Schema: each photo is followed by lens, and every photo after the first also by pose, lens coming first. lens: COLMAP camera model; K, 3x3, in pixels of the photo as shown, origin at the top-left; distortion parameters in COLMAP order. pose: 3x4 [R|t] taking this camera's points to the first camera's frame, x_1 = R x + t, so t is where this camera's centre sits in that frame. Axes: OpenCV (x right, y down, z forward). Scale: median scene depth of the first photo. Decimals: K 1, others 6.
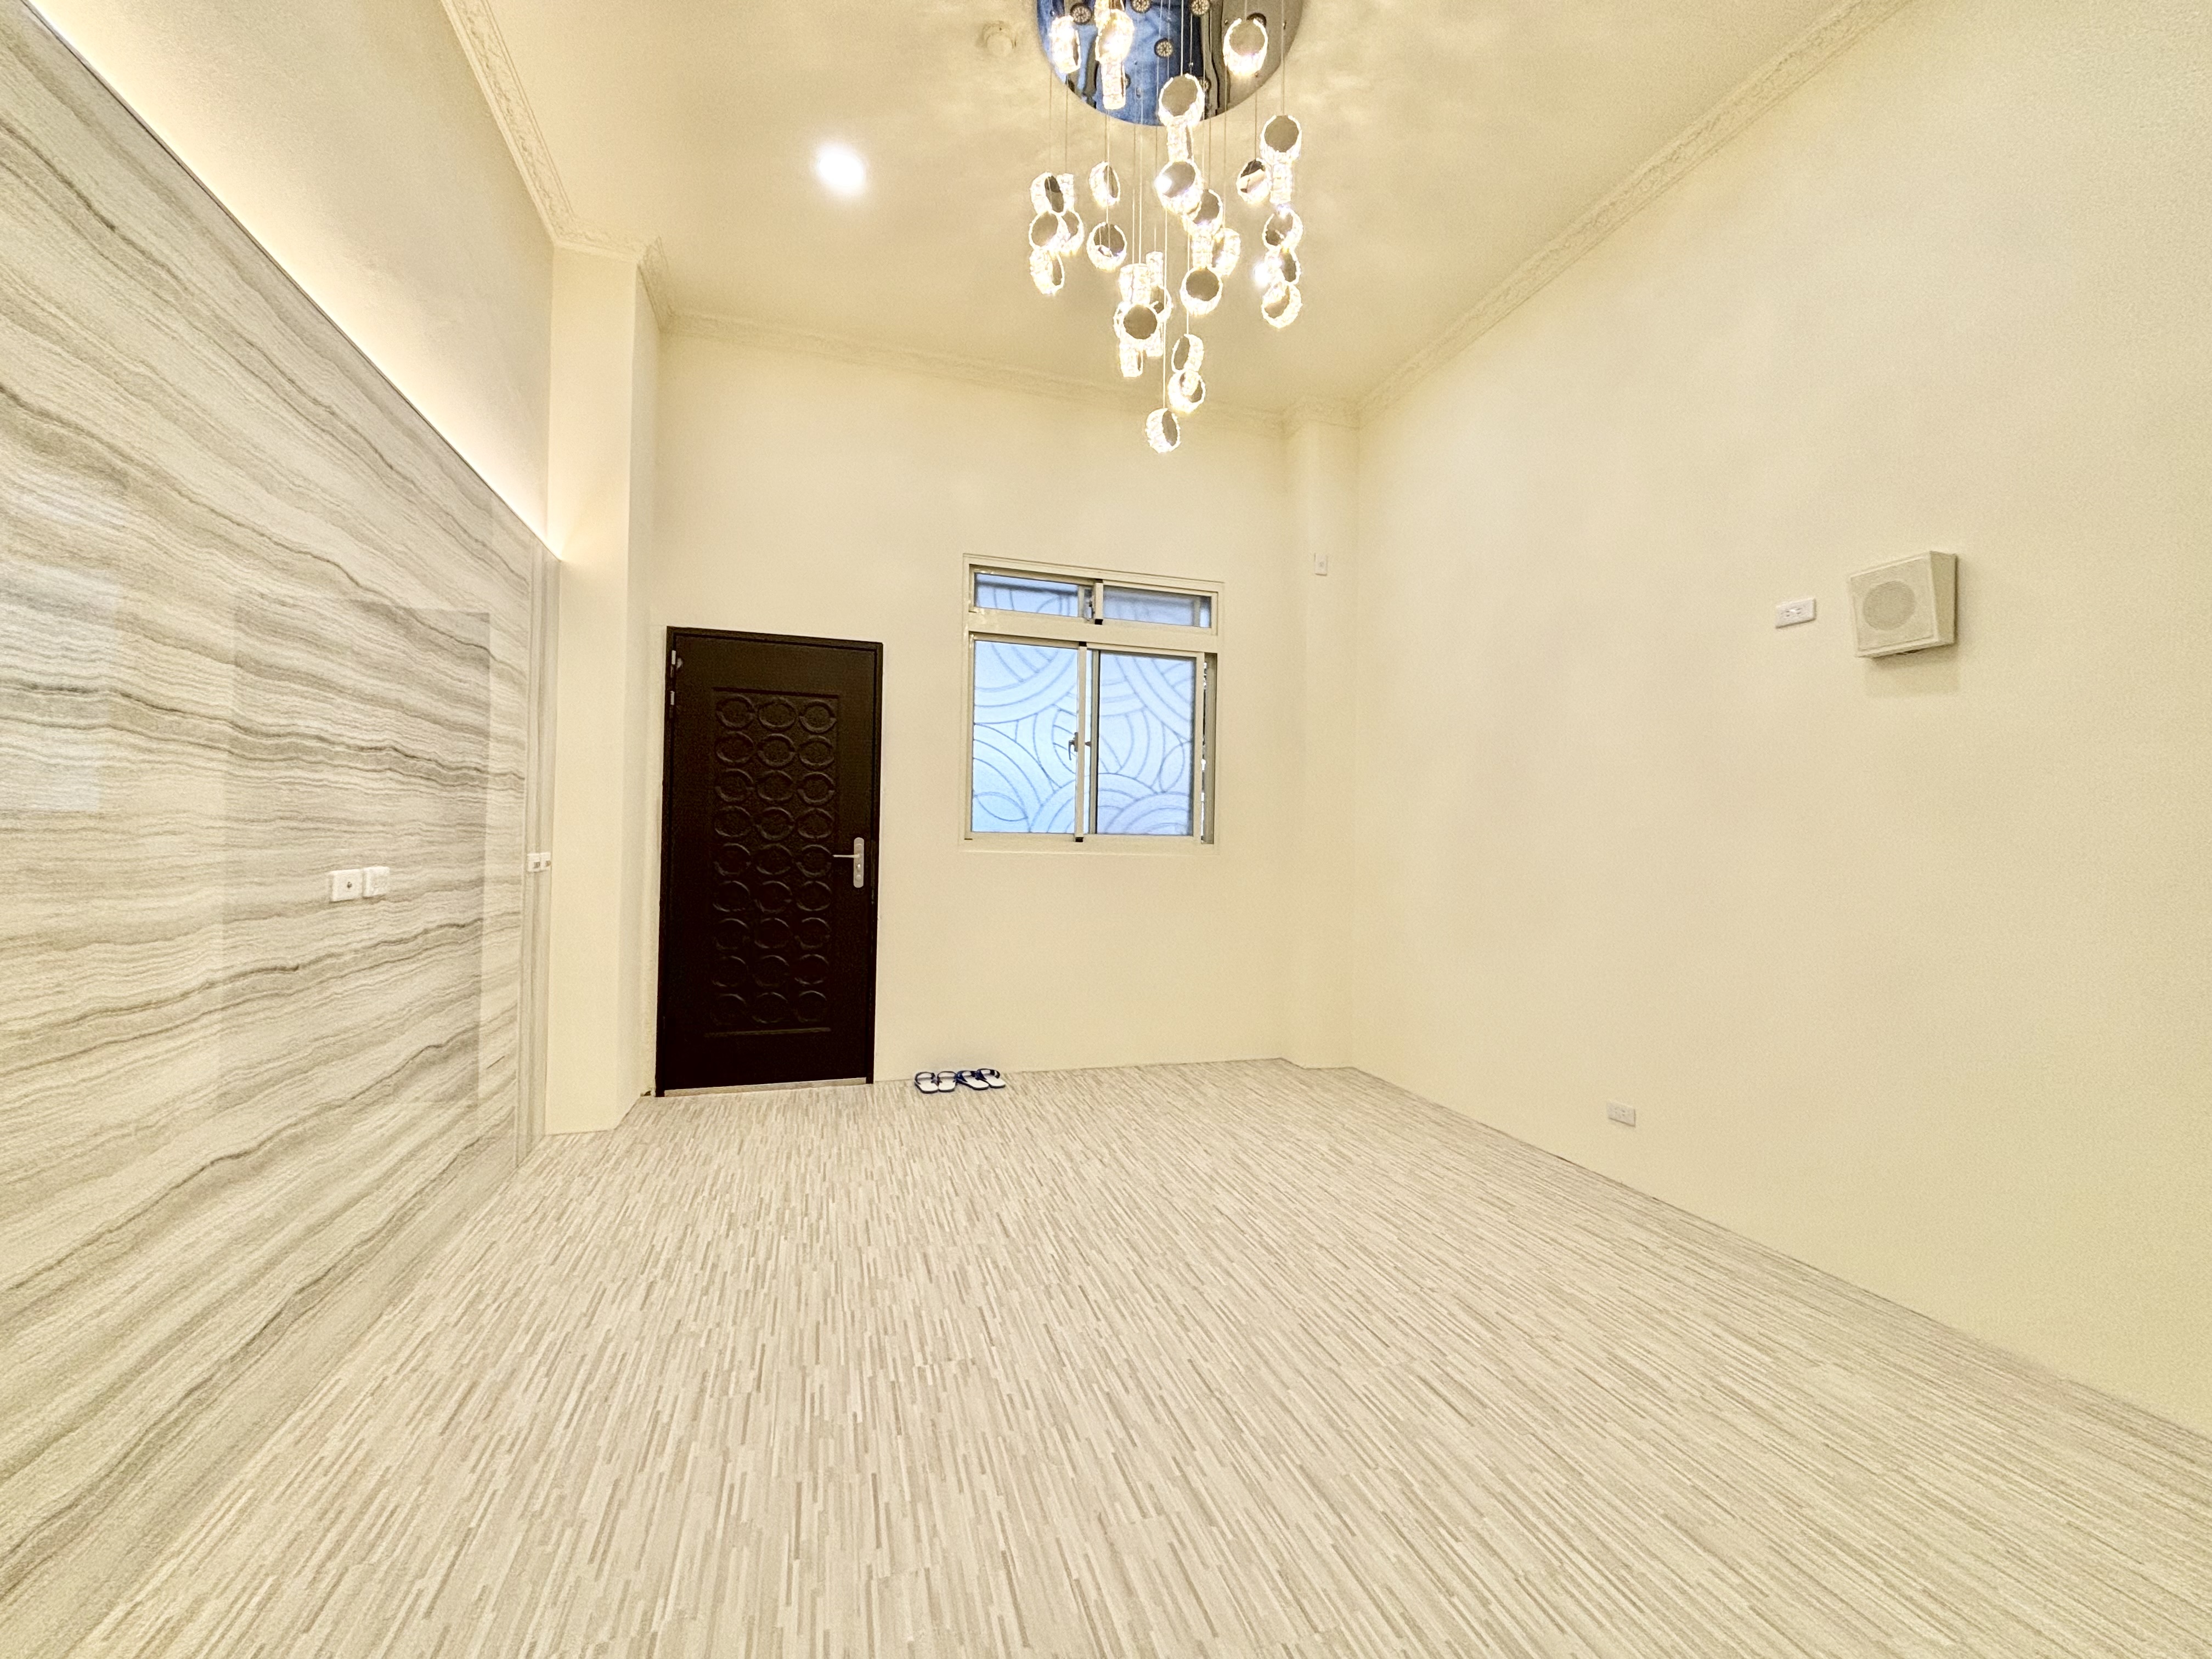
lens RADIAL K [[892.8, 0, 1101.2], [0, 892.8, 825.7], [0, 0, 1]] dist [-0.001089, 0.000881]
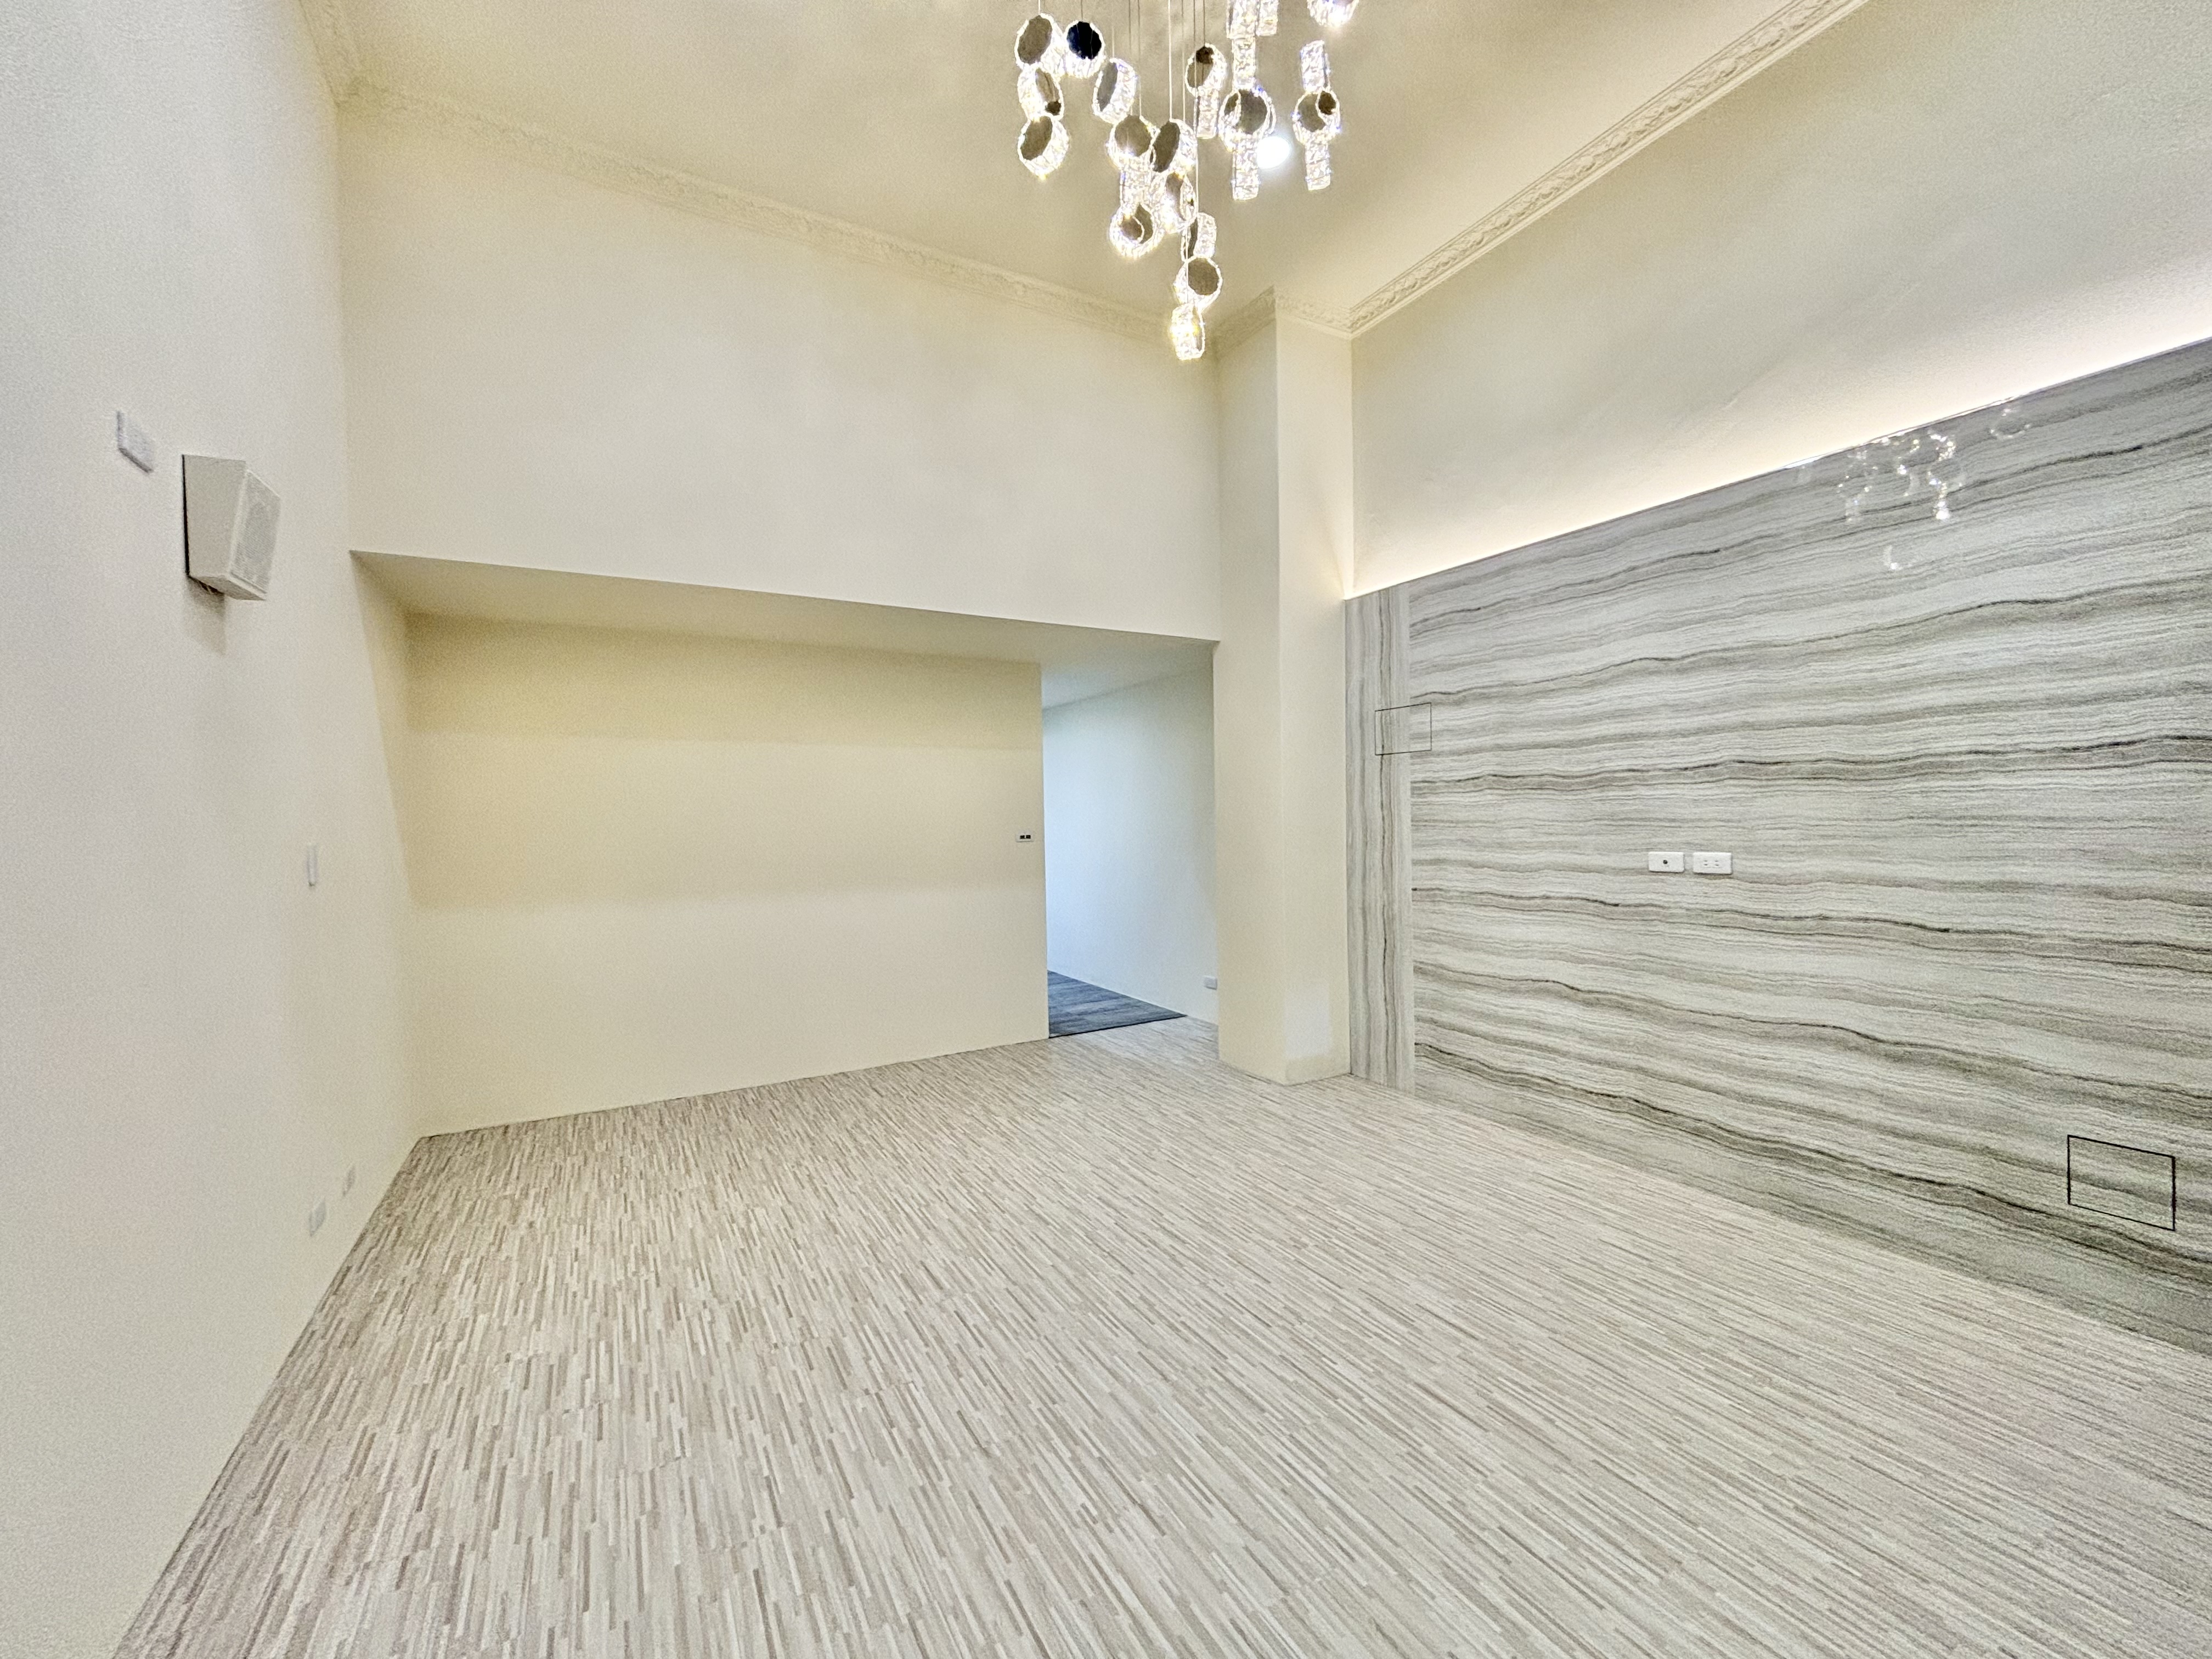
lens RADIAL K [[892.8, 0, 1100.9], [0, 892.8, 827.8], [0, 0, 1]] dist [-0.001089, 0.000881]
pose [[-0.977917, 0.002176, -0.208983, 0.317222], [0.003848, 0.999964, -0.007596, 0.012673], [0.208959, -0.008232, -0.977890, 1.767579]]
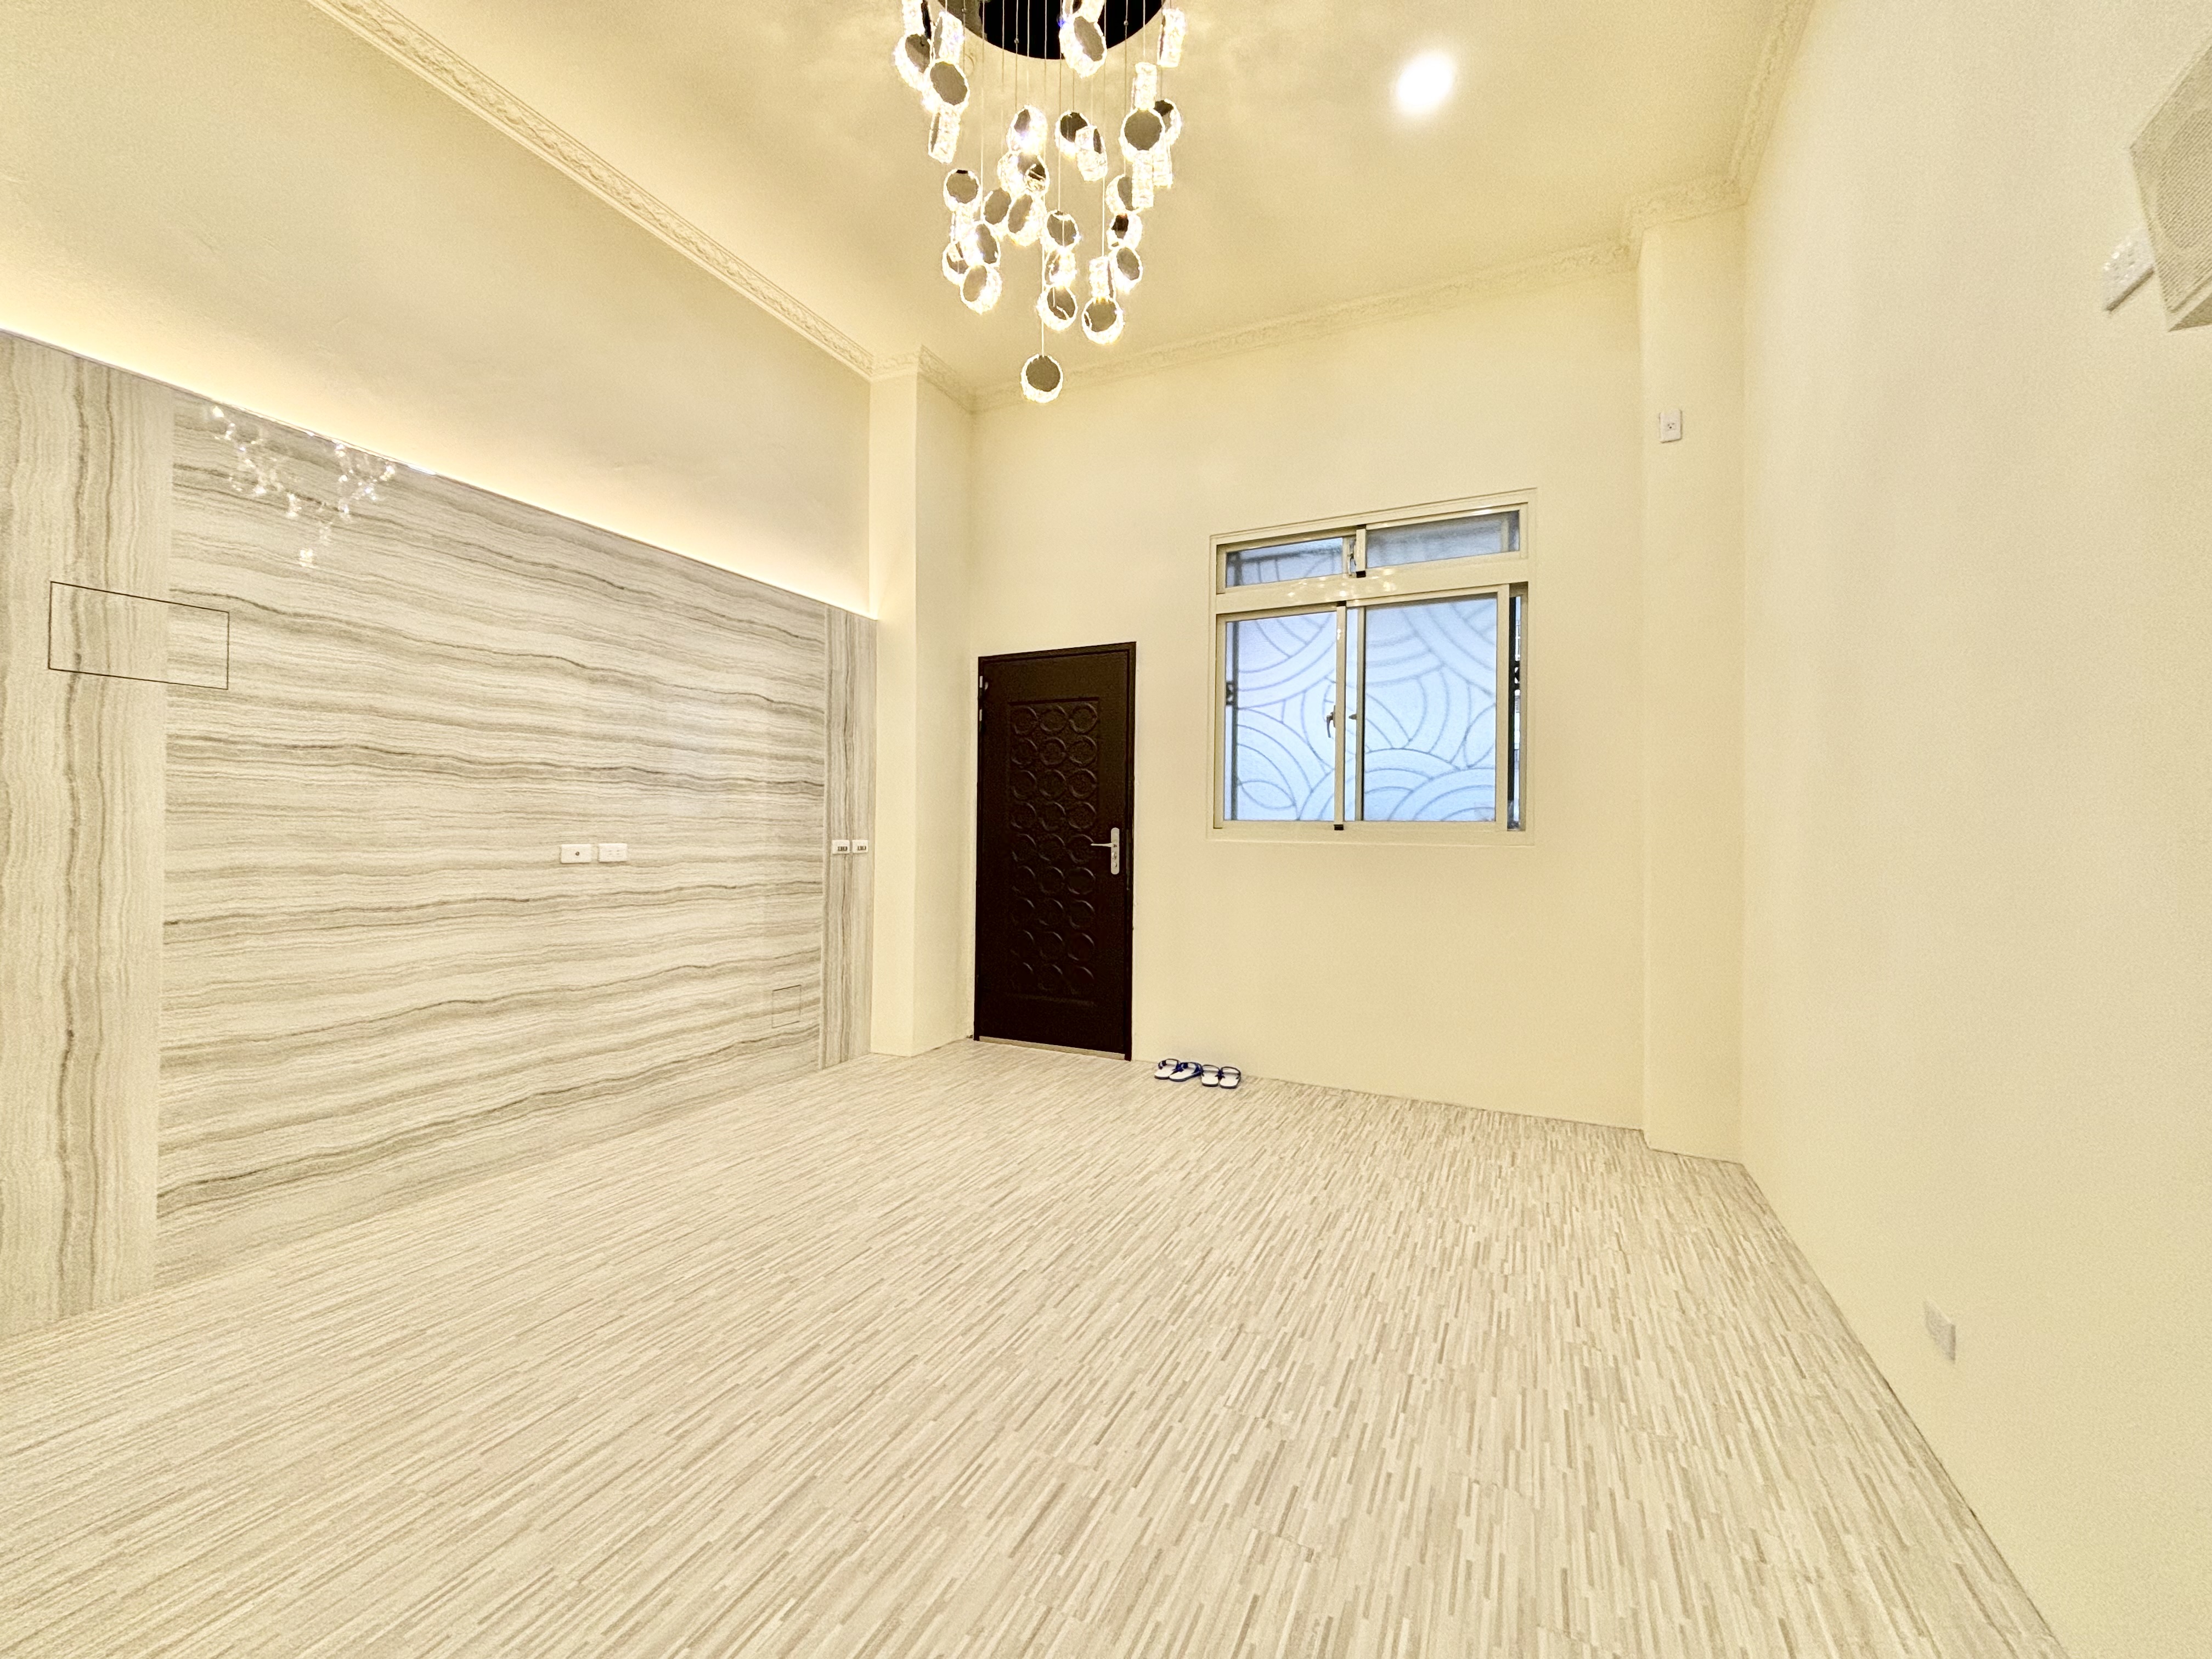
lens RADIAL K [[892.8, 0, 1100.9], [0, 892.8, 829.0], [0, 0, 1]] dist [-0.001089, 0.000881]
pose [[0.729615, -0.013166, -0.683731, 0.743513], [0.013850, 0.999894, -0.004475, 0.032777], [0.683718, -0.006205, 0.729720, 0.360462]]
